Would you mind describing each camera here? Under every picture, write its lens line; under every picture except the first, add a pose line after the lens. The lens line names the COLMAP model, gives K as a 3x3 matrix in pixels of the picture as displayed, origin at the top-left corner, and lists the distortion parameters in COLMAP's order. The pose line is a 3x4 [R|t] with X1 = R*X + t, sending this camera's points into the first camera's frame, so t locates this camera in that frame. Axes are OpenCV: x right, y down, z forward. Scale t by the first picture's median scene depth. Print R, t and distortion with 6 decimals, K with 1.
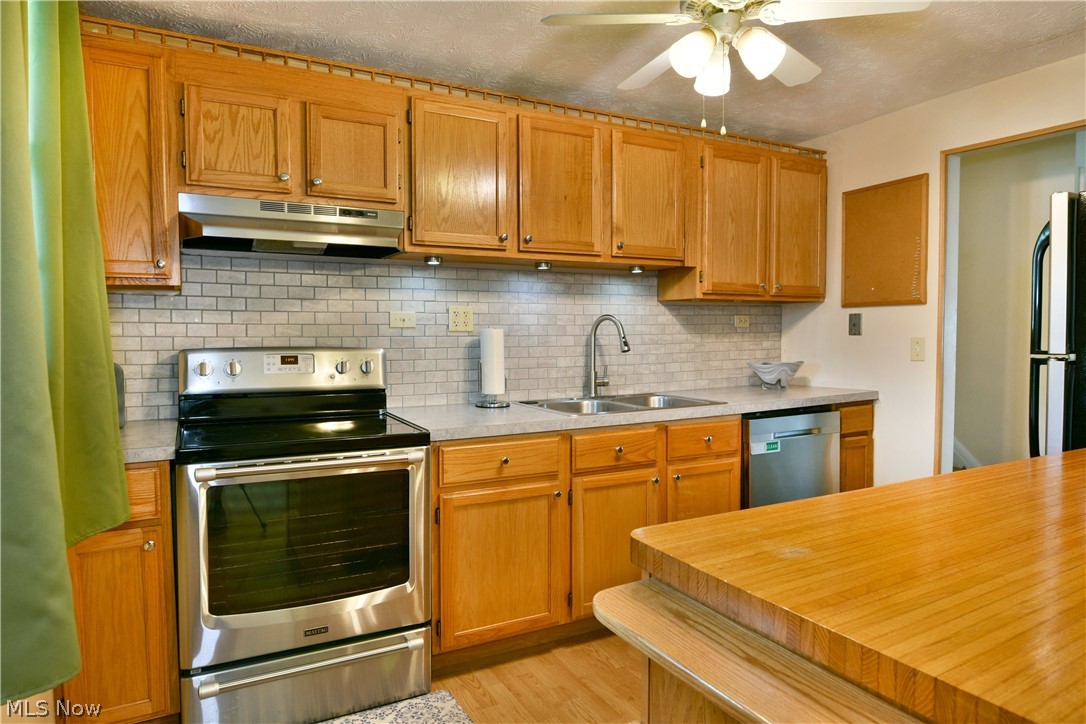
lens RADIAL K [[672.9, 0, 541.0], [0, 672.9, 355.9], [0, 0, 1]] dist [-0.006336, -0.002350]
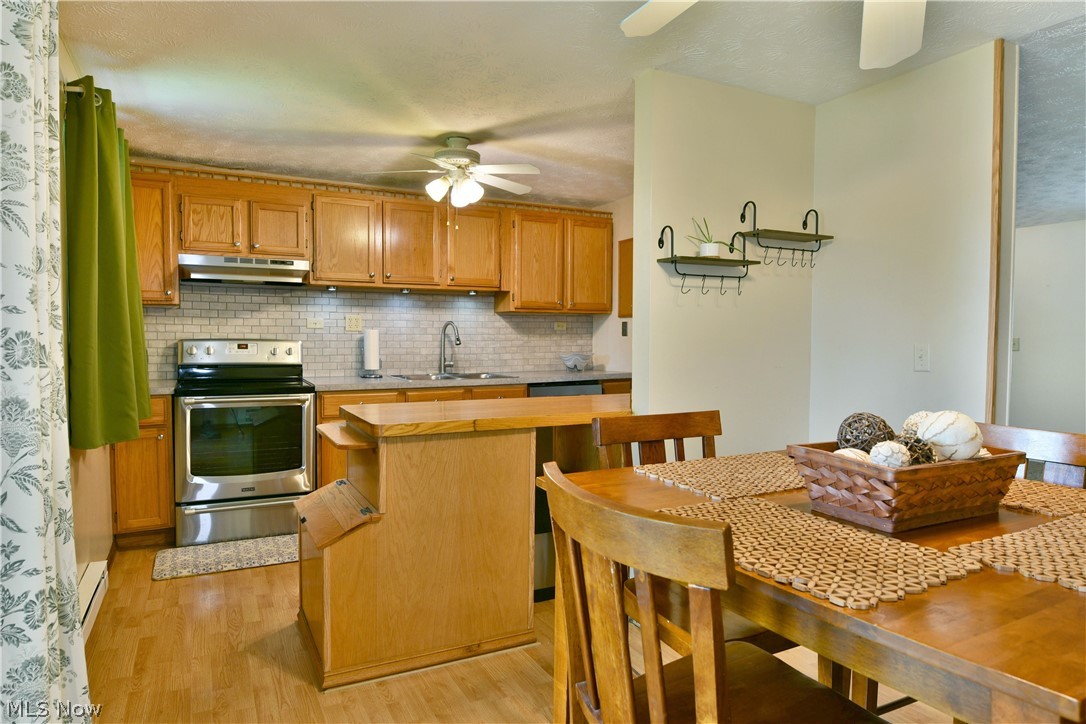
lens RADIAL K [[672.9, 0, 541.0], [0, 672.9, 355.9], [0, 0, 1]] dist [-0.006336, -0.002350]
pose [[0.999890, 0.009171, -0.011661, 0.351039], [-0.009220, 0.999949, -0.004150, 0.025985], [0.011622, 0.004257, 0.999923, -0.608121]]
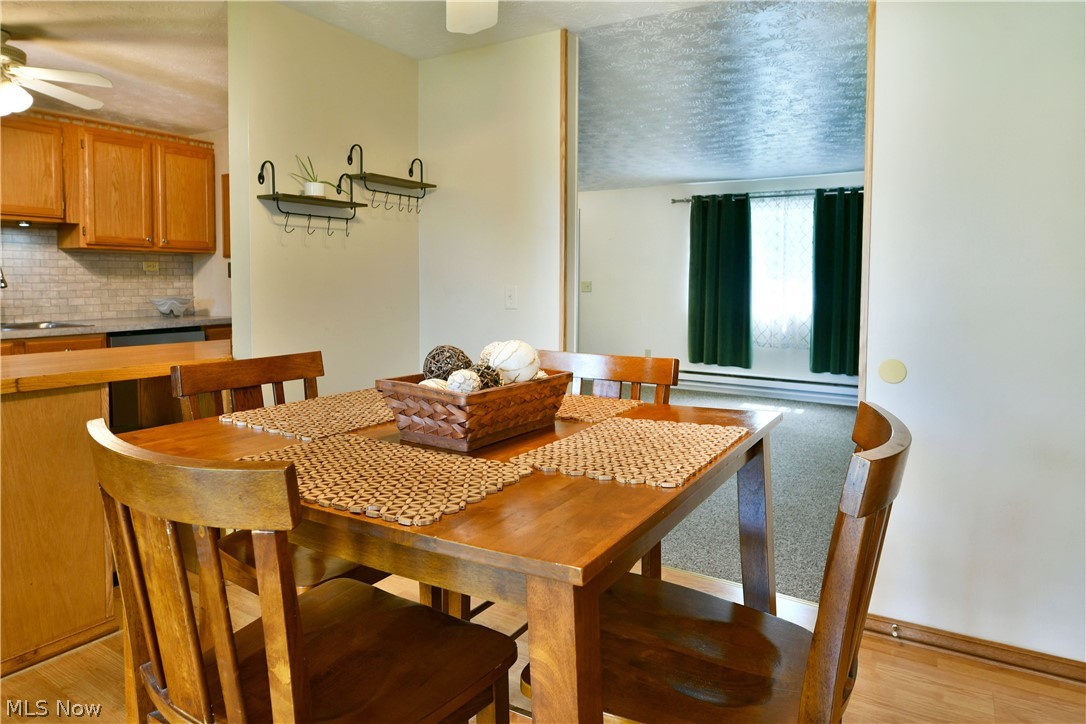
lens RADIAL K [[667.6, 0, 533.5], [0, 667.6, 306.7], [0, 0, 1]] dist [-0.003806, -0.003400]
pose [[0.873426, -0.008748, 0.486879, 0.404817], [0.007511, 0.999962, 0.004493, 0.033336], [-0.486900, -0.000267, 0.873458, -0.617121]]
